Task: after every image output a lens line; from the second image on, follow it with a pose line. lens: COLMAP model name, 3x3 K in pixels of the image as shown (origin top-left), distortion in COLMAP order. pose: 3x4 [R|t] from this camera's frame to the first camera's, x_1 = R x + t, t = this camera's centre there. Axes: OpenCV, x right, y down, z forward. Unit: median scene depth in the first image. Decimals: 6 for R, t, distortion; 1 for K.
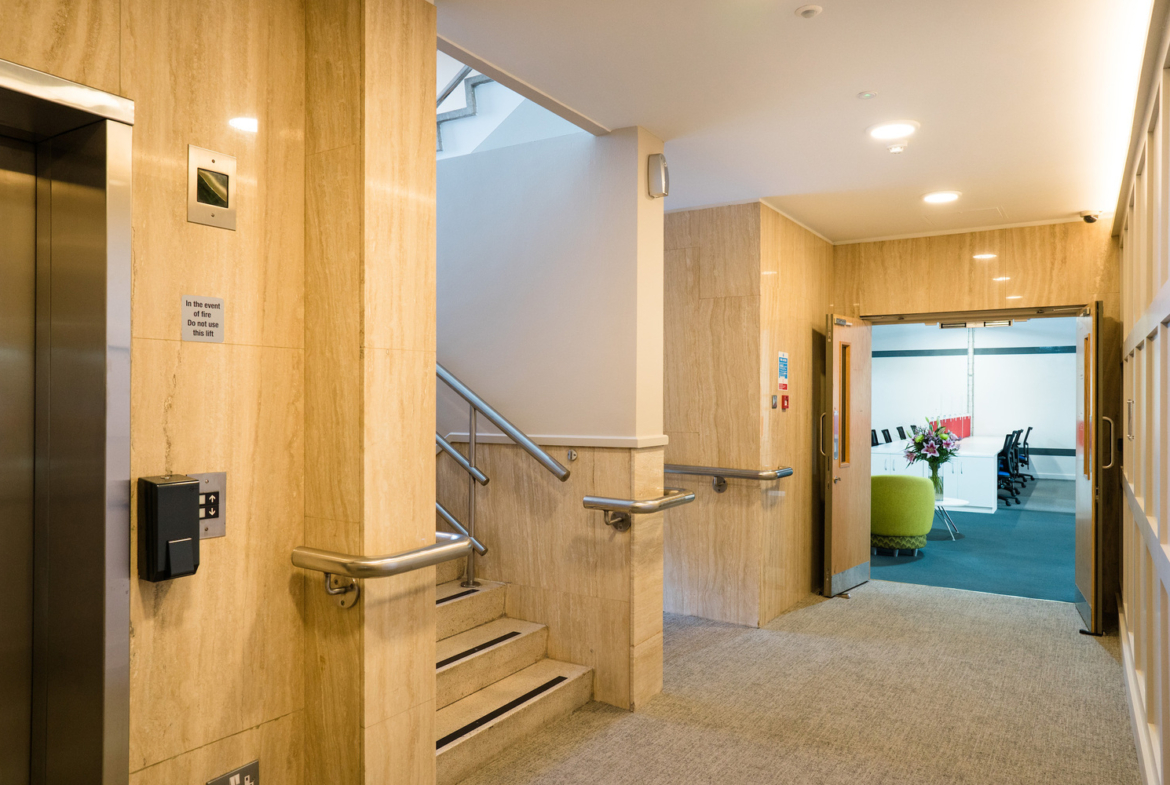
lens RADIAL K [[845.5, 0, 585.0], [0, 845.5, 392.5], [0, 0, 1]] dist [-0.041203, 0.071975]
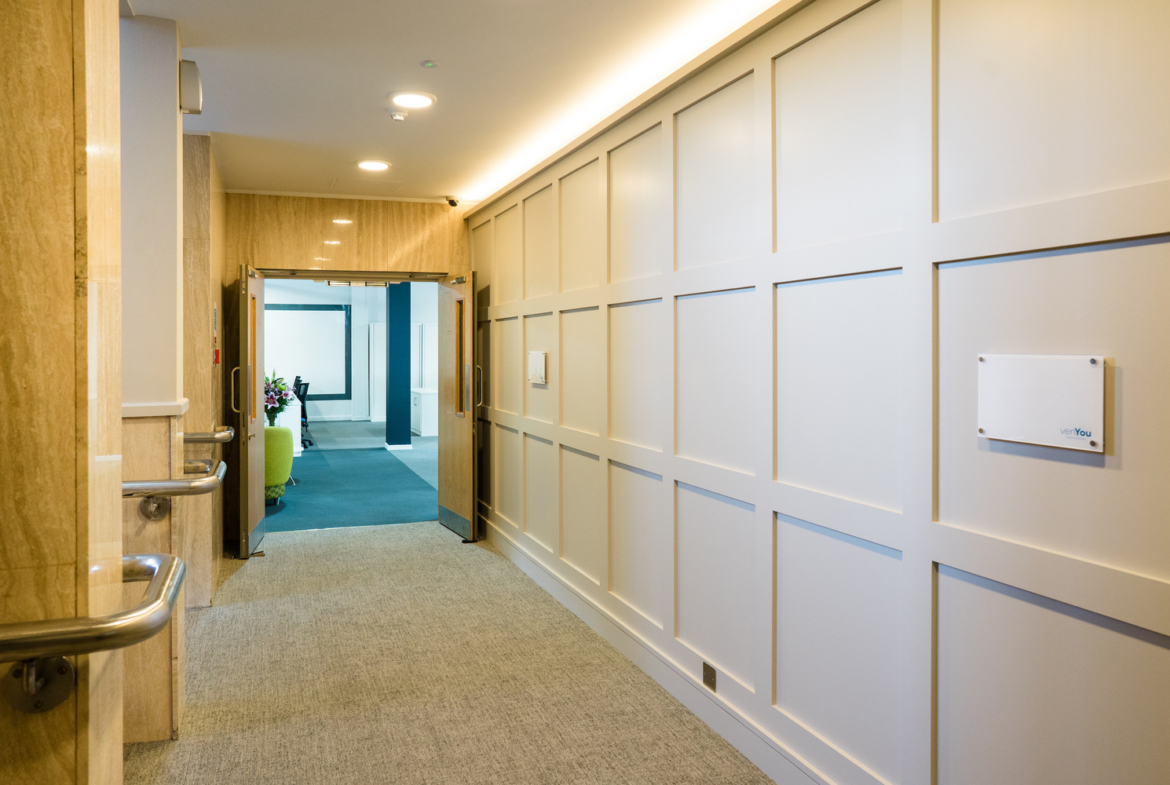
lens RADIAL K [[802.4, 0, 584.9], [0, 802.4, 351.9], [0, 0, 1]] dist [-0.037182, 0.047636]
pose [[0.610502, -0.008968, 0.791964, -0.262108], [0.002045, 0.999950, 0.009747, -0.002322], [-0.792012, -0.004332, 0.610490, 0.183442]]
